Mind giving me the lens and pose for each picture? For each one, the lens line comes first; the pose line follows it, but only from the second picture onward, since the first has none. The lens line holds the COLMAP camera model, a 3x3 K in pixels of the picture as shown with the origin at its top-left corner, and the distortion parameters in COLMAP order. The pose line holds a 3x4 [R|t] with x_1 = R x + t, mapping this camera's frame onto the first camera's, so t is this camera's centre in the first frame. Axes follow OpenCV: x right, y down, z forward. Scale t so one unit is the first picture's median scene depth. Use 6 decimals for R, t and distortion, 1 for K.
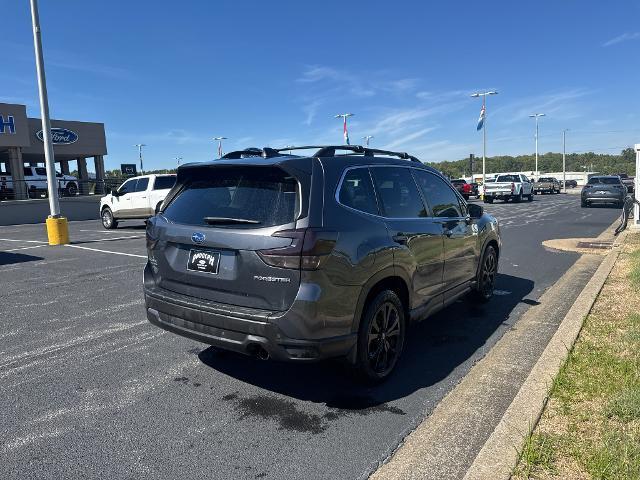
lens RADIAL K [[446.9, 0, 317.1], [0, 446.9, 240.4], [0, 0, 1]] dist [0.045382, -0.047315]
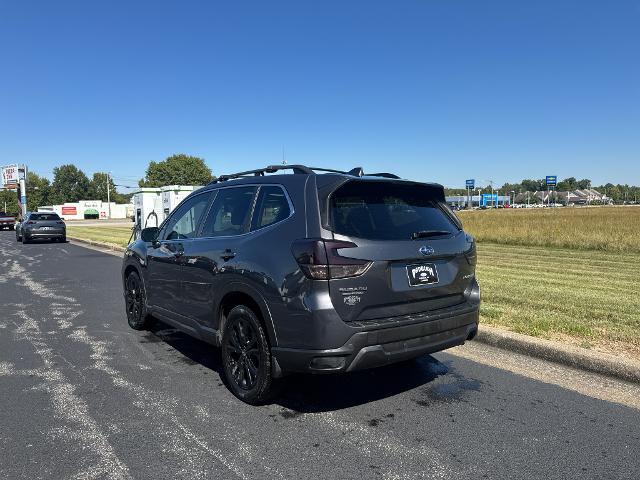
lens RADIAL K [[450.8, 0, 320.0], [0, 450.8, 240.0], [0, 0, 1]] dist [0.038374, -0.057456]
pose [[0.283634, -0.033882, 0.958334, -1.275238], [0.117098, 0.993120, 0.000455, -0.057115], [-0.951756, 0.112090, 0.285651, 0.897867]]
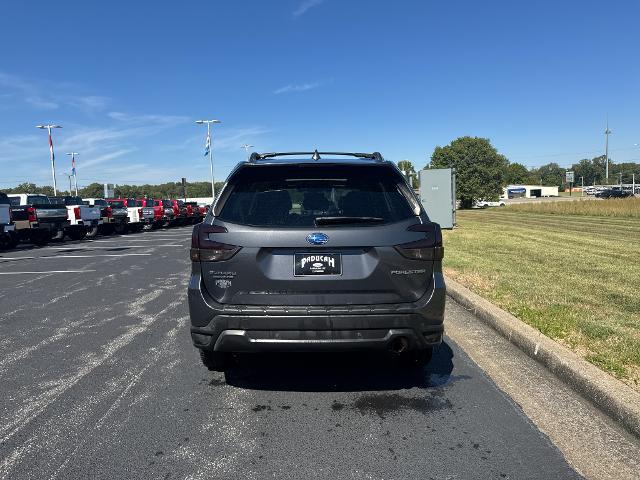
lens RADIAL K [[446.9, 0, 317.1], [0, 446.9, 240.4], [0, 0, 1]] dist [0.045382, -0.047315]
pose [[0.805729, -0.048320, 0.590310, -0.782625], [0.079300, 0.996494, -0.026671, 0.021363], [-0.586951, 0.068301, 0.806736, 0.240815]]
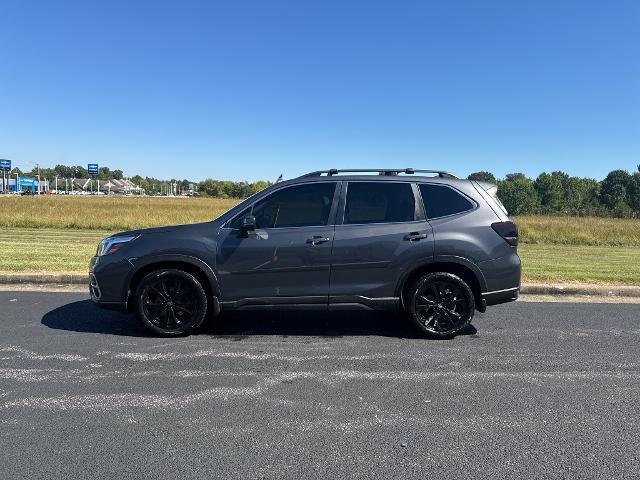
lens RADIAL K [[446.9, 0, 317.1], [0, 446.9, 240.4], [0, 0, 1]] dist [0.045382, -0.047315]
pose [[-0.605843, -0.051959, 0.793886, -1.218221], [0.090510, 0.986885, 0.133662, -0.256282], [-0.790419, 0.152833, -0.593194, 2.565538]]
